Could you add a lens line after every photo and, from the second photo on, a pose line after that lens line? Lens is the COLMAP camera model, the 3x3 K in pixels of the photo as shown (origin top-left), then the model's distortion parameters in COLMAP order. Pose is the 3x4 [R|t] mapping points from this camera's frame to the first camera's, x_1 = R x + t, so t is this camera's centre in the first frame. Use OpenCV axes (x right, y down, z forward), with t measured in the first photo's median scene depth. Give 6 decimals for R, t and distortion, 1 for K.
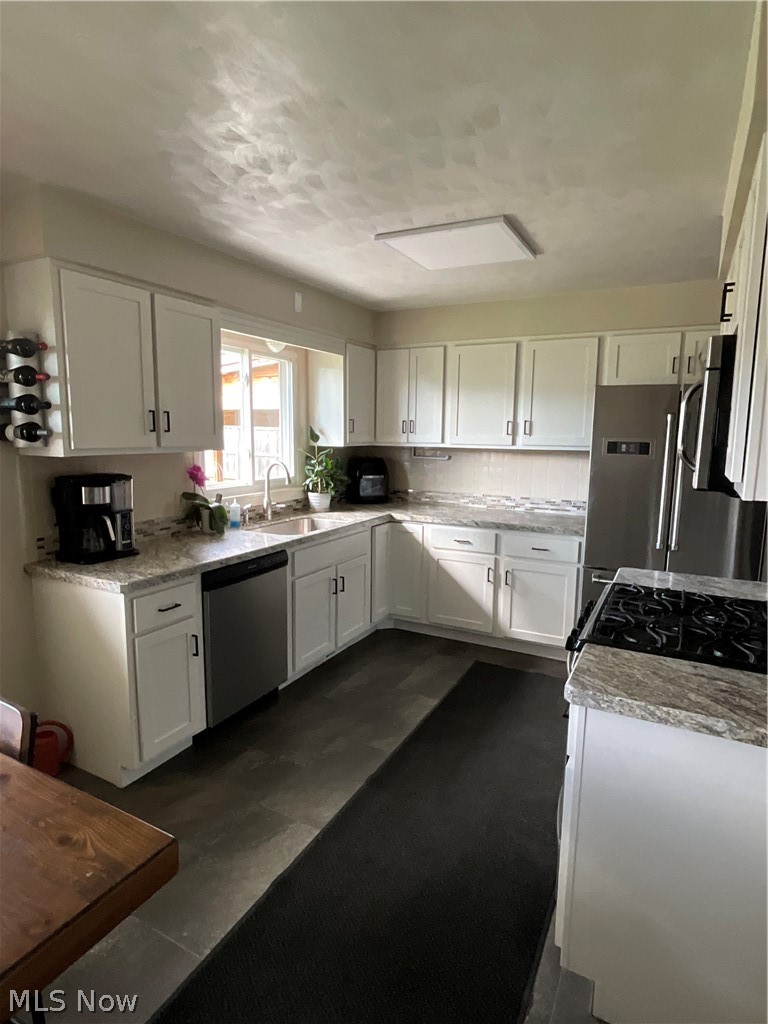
lens RADIAL K [[574.3, 0, 381.7], [0, 574.3, 514.4], [0, 0, 1]] dist [0.008680, 0.000456]
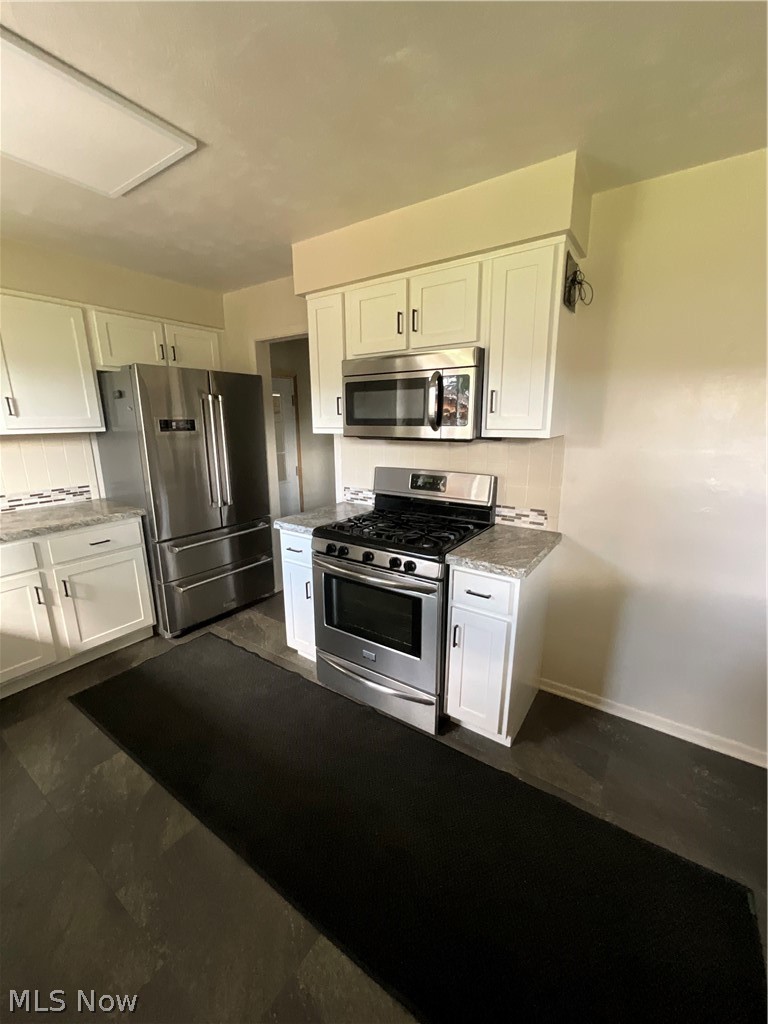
lens RADIAL K [[413.7, 0, 384.2], [0, 413.7, 513.3], [0, 0, 1]] dist [-0.000070, 0.001684]
pose [[0.118320, -0.238528, 0.963901, -0.272055], [0.153996, 0.963383, 0.219496, -0.054292], [-0.980962, 0.122467, 0.150720, 0.420349]]
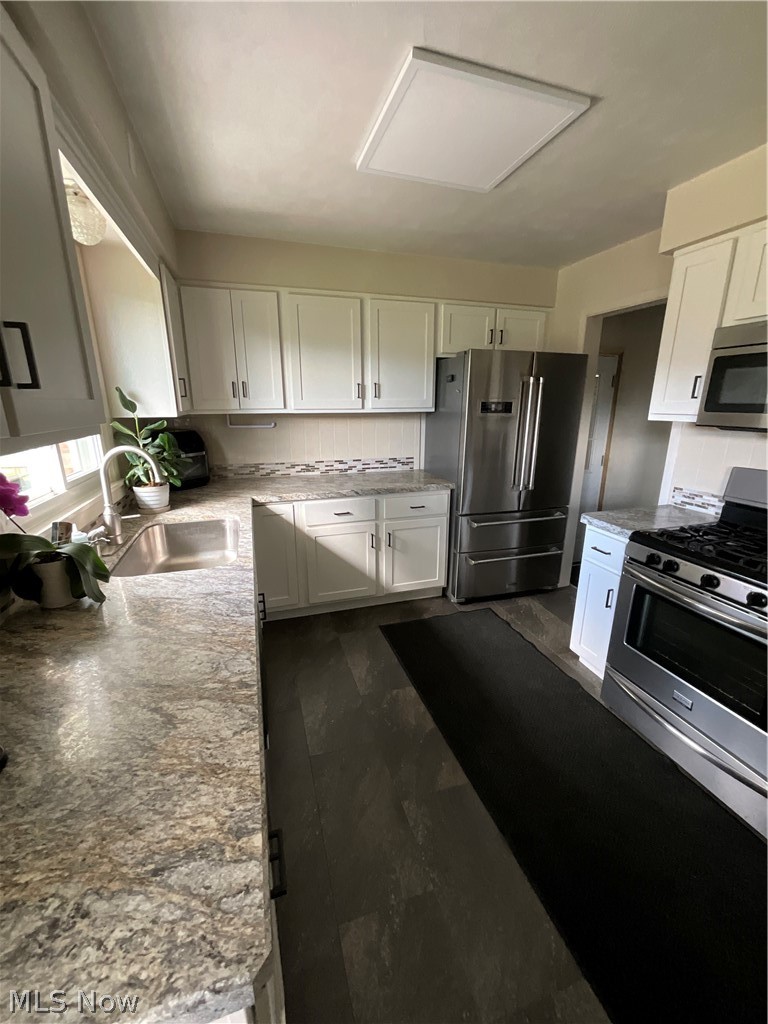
lens RADIAL K [[413.7, 0, 384.0], [0, 413.7, 513.9], [0, 0, 1]] dist [-0.000070, 0.001684]
pose [[0.699941, -0.201007, 0.685331, -0.277832], [0.112718, 0.978642, 0.171914, -0.061552], [-0.705250, -0.043080, 0.707649, 0.462336]]
